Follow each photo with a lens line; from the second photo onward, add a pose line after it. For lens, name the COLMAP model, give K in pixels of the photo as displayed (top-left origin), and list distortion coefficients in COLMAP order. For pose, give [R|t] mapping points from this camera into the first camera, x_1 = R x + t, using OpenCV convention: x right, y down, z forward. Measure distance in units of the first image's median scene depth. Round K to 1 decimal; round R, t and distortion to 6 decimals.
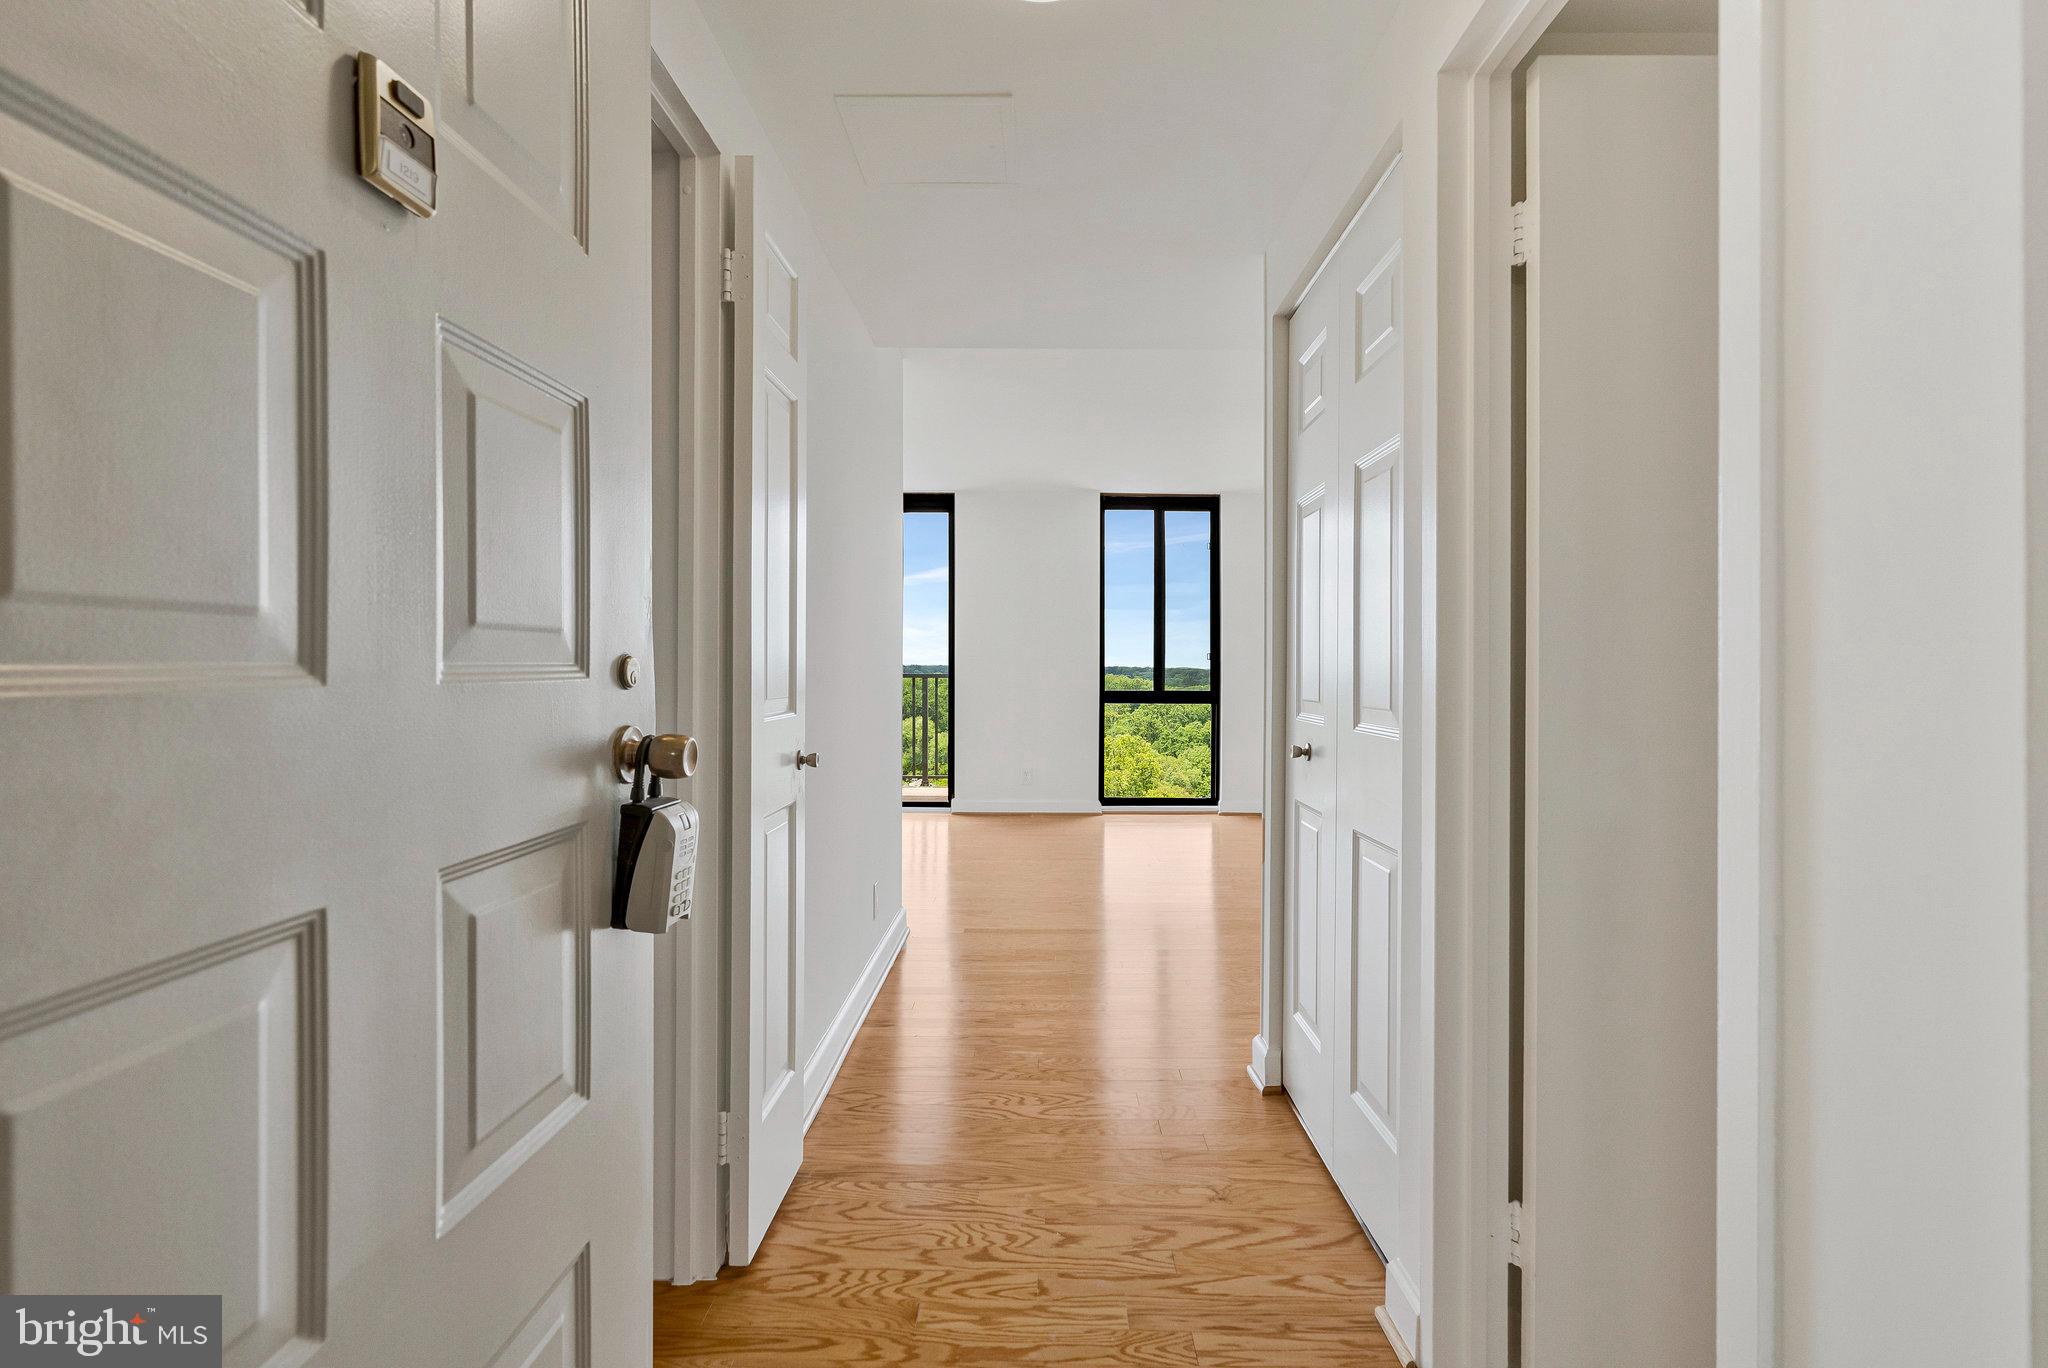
lens RADIAL K [[946.7, 0, 1030.8], [0, 946.7, 677.6], [0, 0, 1]] dist [-0.008608, 0.003461]
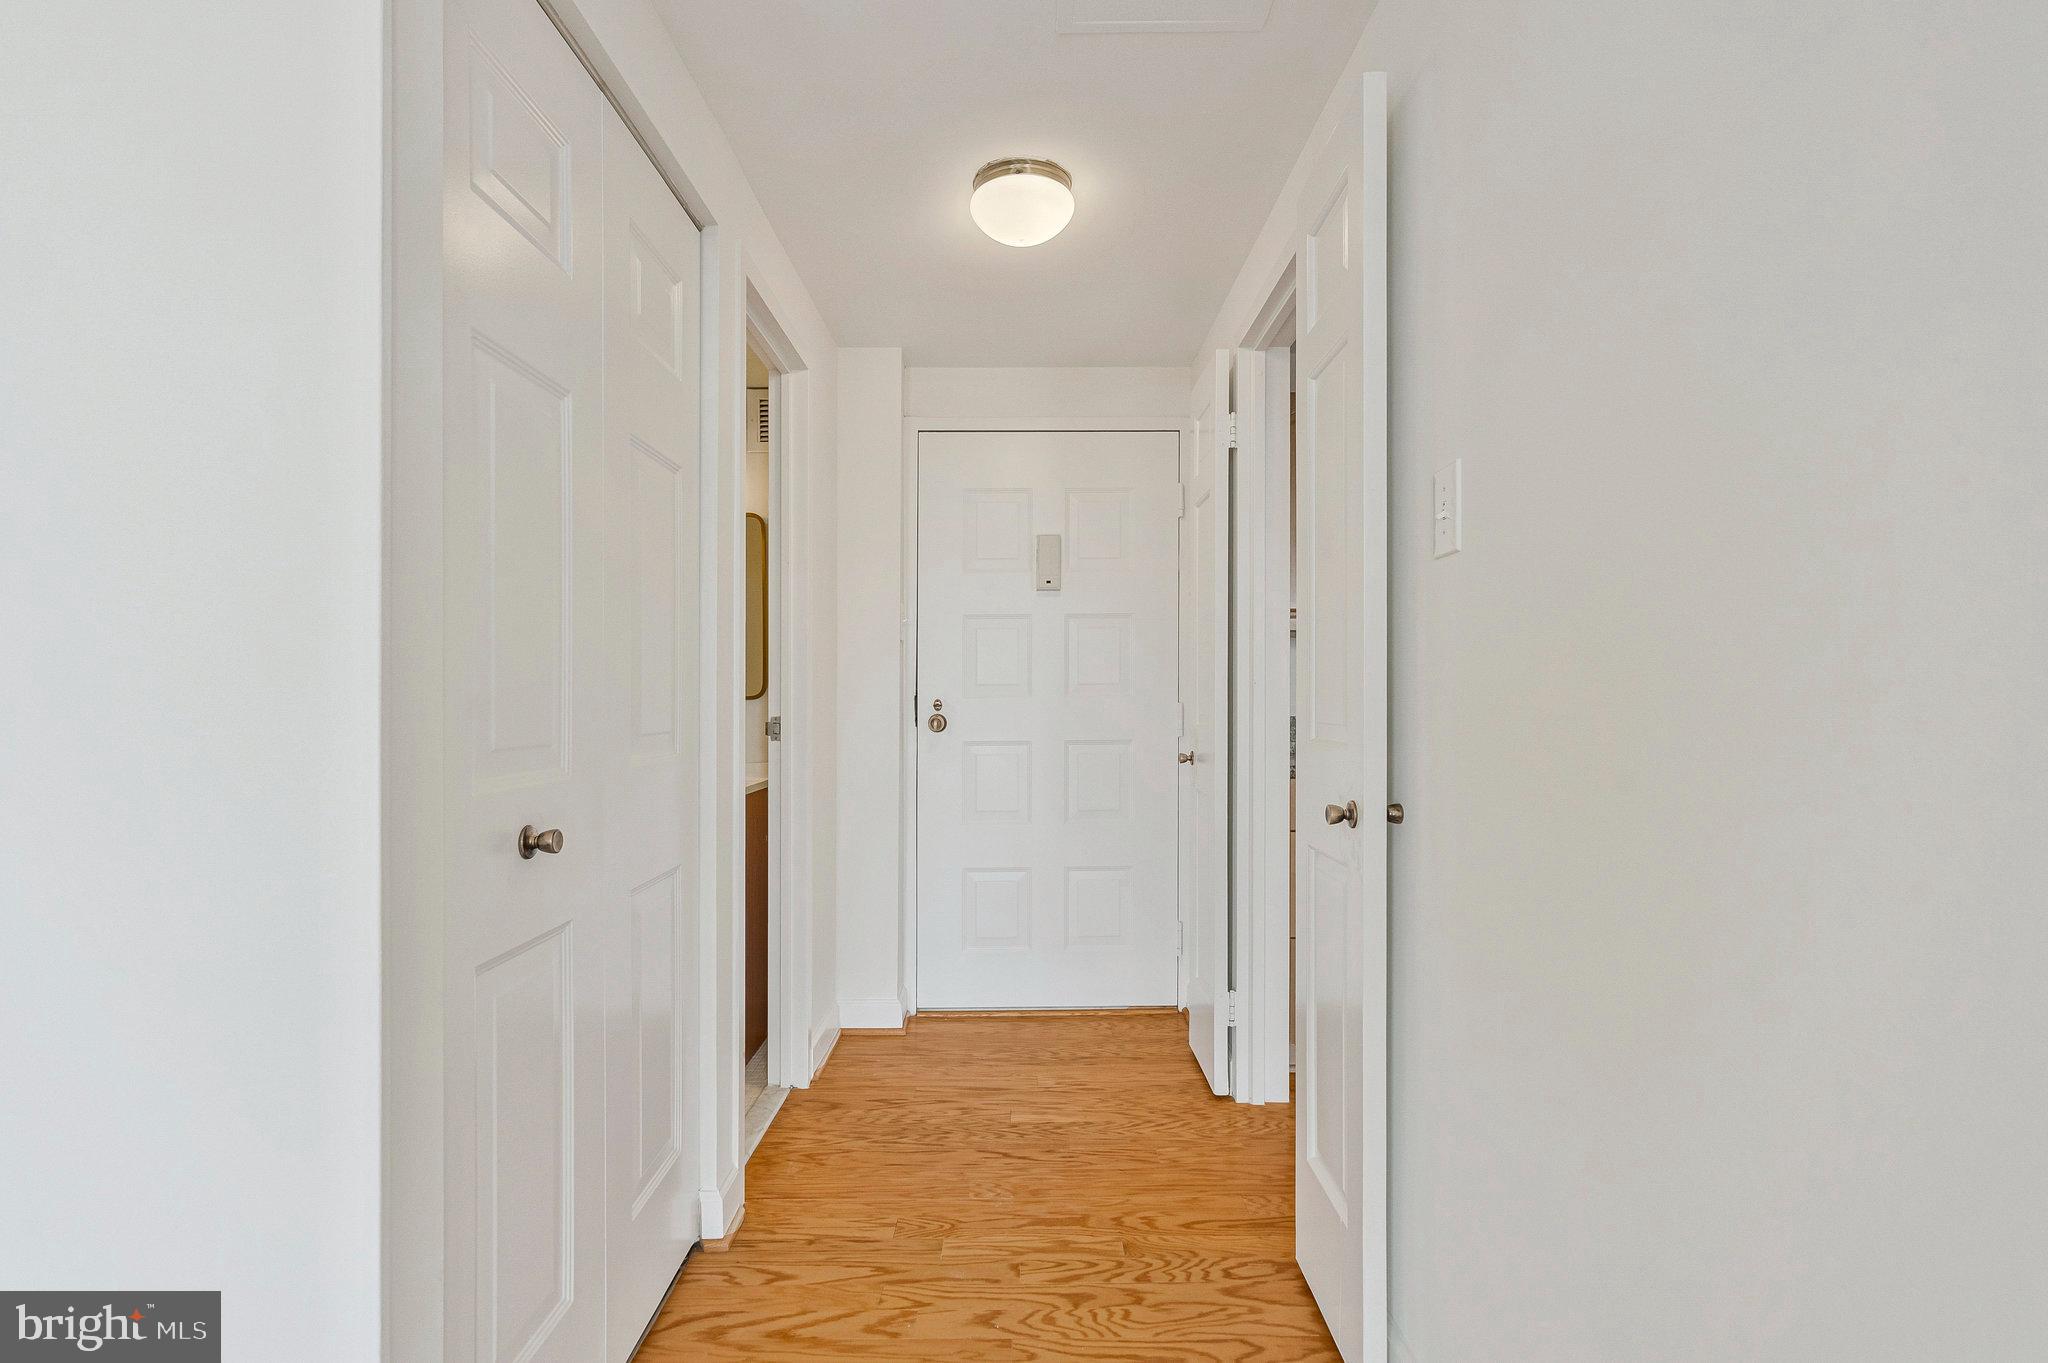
lens RADIAL K [[946.7, 0, 1025.9], [0, 946.7, 691.9], [0, 0, 1]] dist [-0.008608, 0.003461]
pose [[-0.999880, 0.002414, -0.015311, 0.004146], [0.002328, 0.999981, 0.005624, -0.003551], [0.015324, 0.005588, -0.999867, 0.545961]]
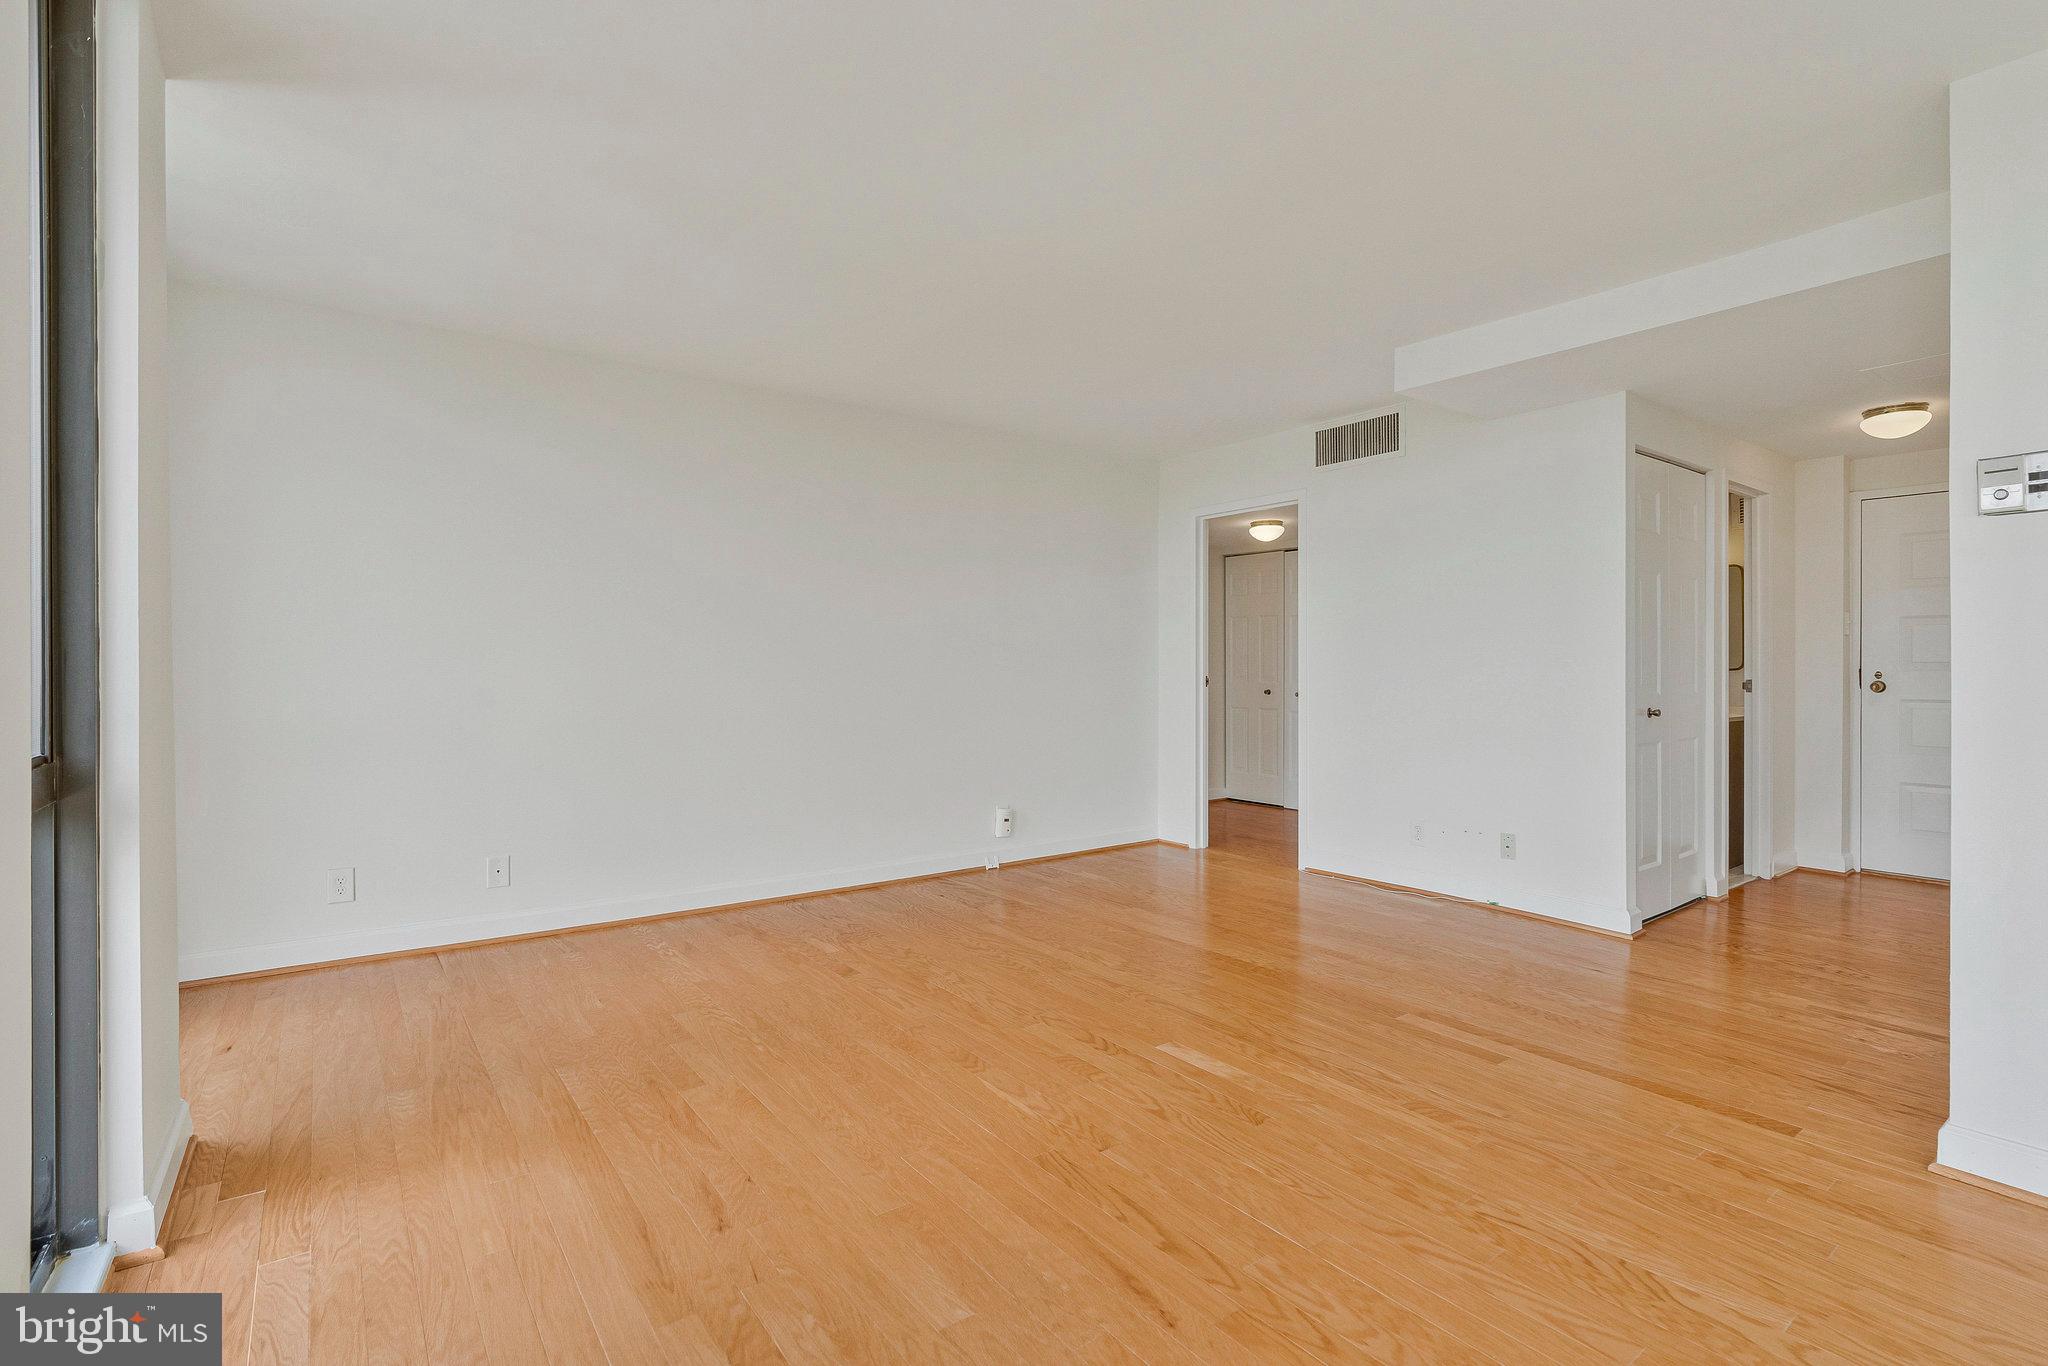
lens RADIAL K [[946.7, 0, 1025.6], [0, 946.7, 653.5], [0, 0, 1]] dist [-0.008608, 0.003461]
pose [[-0.608604, 0.004114, 0.793463, -0.153489], [0.003818, 0.999990, -0.002257, -0.012996], [-0.793465, 0.001656, -0.608614, 1.098409]]
